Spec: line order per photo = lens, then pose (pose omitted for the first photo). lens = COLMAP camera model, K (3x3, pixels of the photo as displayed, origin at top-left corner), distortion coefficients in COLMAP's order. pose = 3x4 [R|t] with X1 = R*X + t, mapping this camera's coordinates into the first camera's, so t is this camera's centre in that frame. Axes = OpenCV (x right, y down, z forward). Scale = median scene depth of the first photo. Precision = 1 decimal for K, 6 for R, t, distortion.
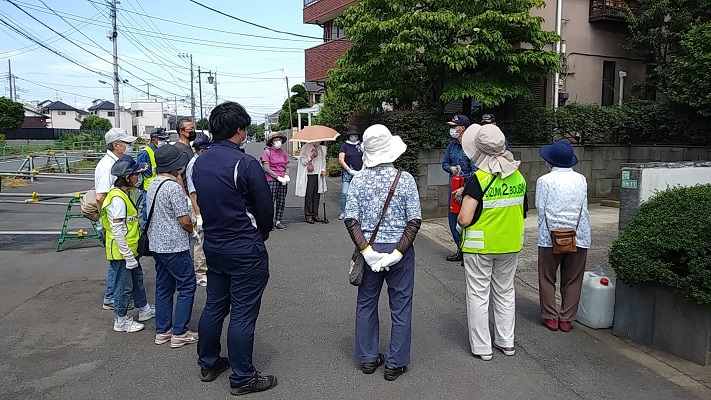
lens RADIAL K [[603.0, 0, 354.7], [0, 603.0, 207.5], [0, 0, 1]] dist [0.050280, -0.055969]
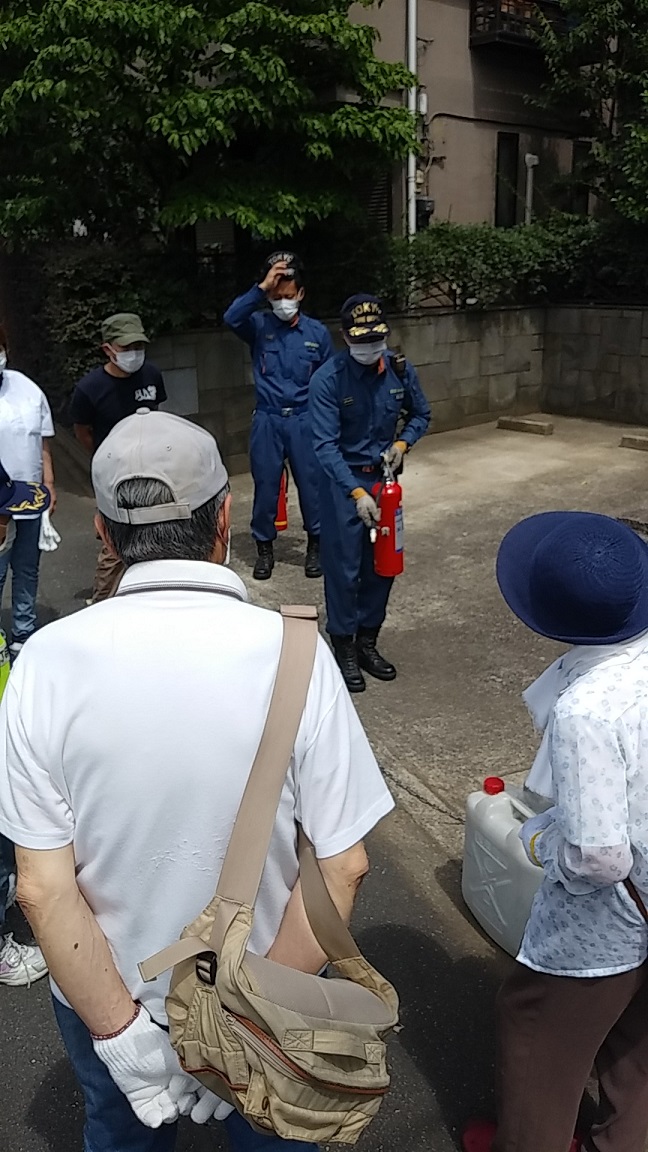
lens RADIAL K [[977.1, 0, 335.1], [0, 977.1, 571.7], [0, 0, 1]] dist [0.050280, -0.055969]
pose [[0.971007, -0.088048, 0.222245, 0.071233], [0.044686, 0.980165, 0.193077, -0.052982], [-0.234837, -0.177548, 0.955682, 0.207133]]
